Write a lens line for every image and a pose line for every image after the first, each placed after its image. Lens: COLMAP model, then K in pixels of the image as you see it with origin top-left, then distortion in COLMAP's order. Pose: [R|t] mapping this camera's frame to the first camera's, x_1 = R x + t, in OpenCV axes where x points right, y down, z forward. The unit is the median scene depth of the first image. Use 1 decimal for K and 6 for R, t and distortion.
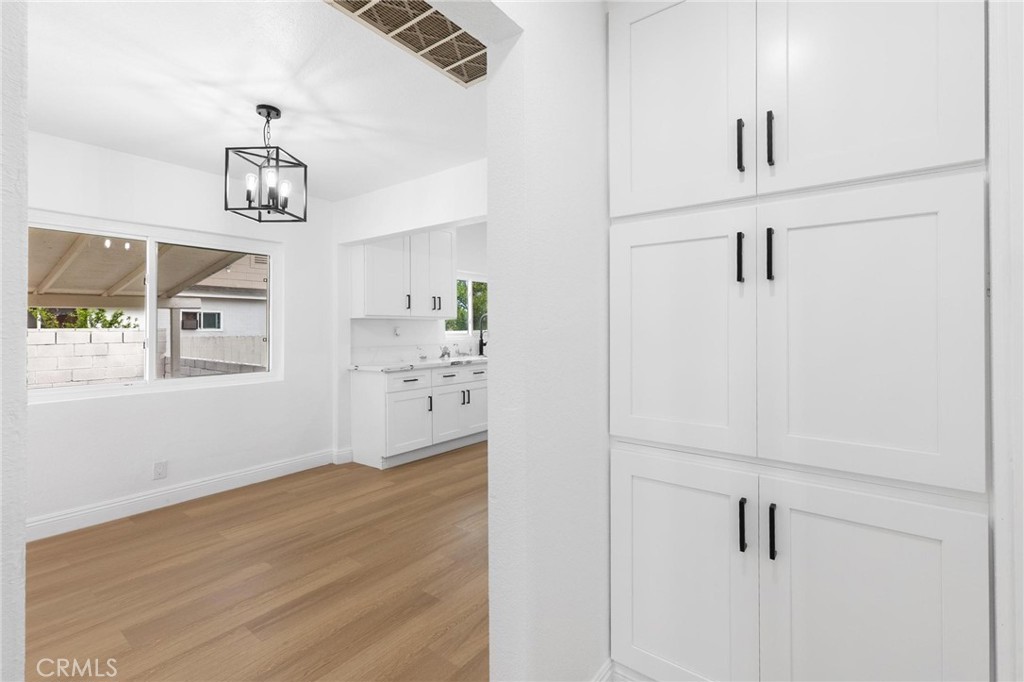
lens RADIAL K [[457.2, 0, 516.3], [0, 457.2, 339.7], [0, 0, 1]] dist [0.004623, 0.002421]
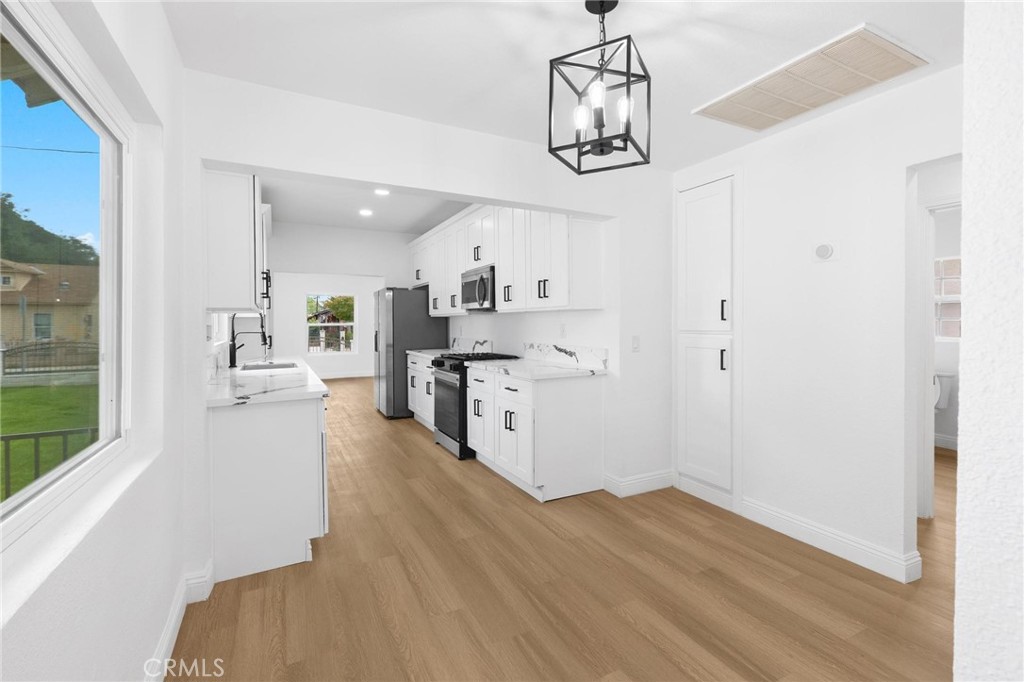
lens RADIAL K [[457.2, 0, 514.7], [0, 457.2, 330.9], [0, 0, 1]] dist [0.004623, 0.002421]
pose [[0.435537, -0.017935, 0.899992, -0.602180], [0.028353, 0.999579, 0.006198, -0.013546], [-0.899724, 0.022818, 0.435862, 0.408545]]
